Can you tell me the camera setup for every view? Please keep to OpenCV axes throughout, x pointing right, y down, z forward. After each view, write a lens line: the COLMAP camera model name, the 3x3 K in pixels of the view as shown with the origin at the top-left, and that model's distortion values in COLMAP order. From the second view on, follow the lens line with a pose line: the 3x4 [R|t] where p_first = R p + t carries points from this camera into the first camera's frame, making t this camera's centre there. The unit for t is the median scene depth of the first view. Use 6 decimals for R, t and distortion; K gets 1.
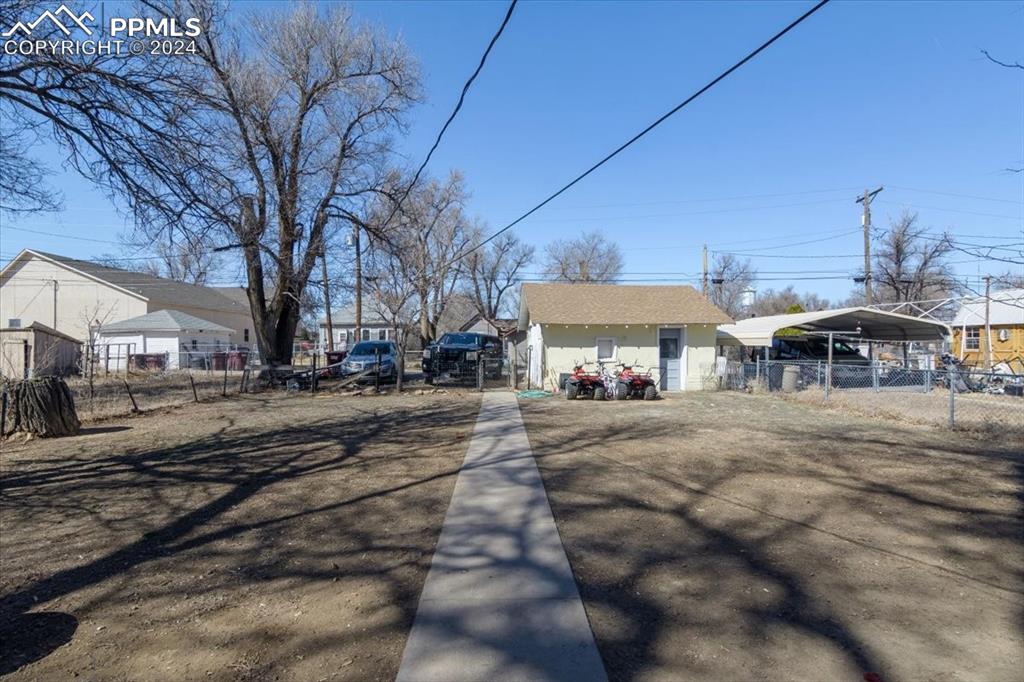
lens RADIAL K [[523.0, 0, 512.0], [0, 523.0, 341.0], [0, 0, 1]] dist [0.000130, 0.000254]
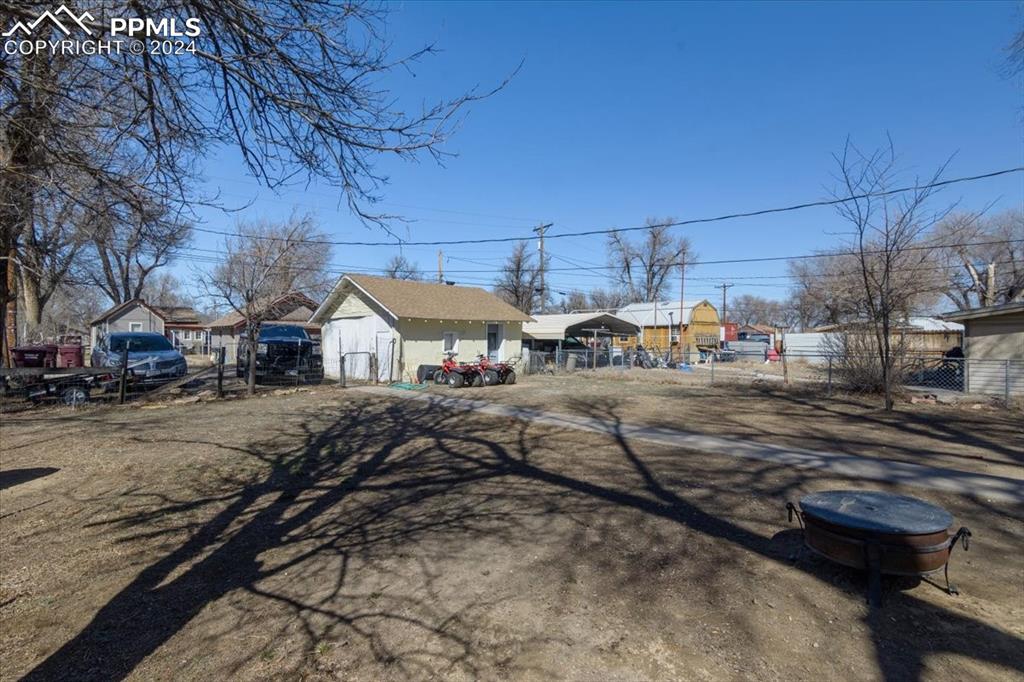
lens RADIAL K [[523.0, 0, 512.0], [0, 523.0, 341.0], [0, 0, 1]] dist [0.000130, 0.000254]
pose [[0.737291, -0.002595, 0.675571, -0.479692], [-0.005351, 0.999939, 0.009682, 0.002057], [-0.675555, -0.010754, 0.737232, 0.099810]]
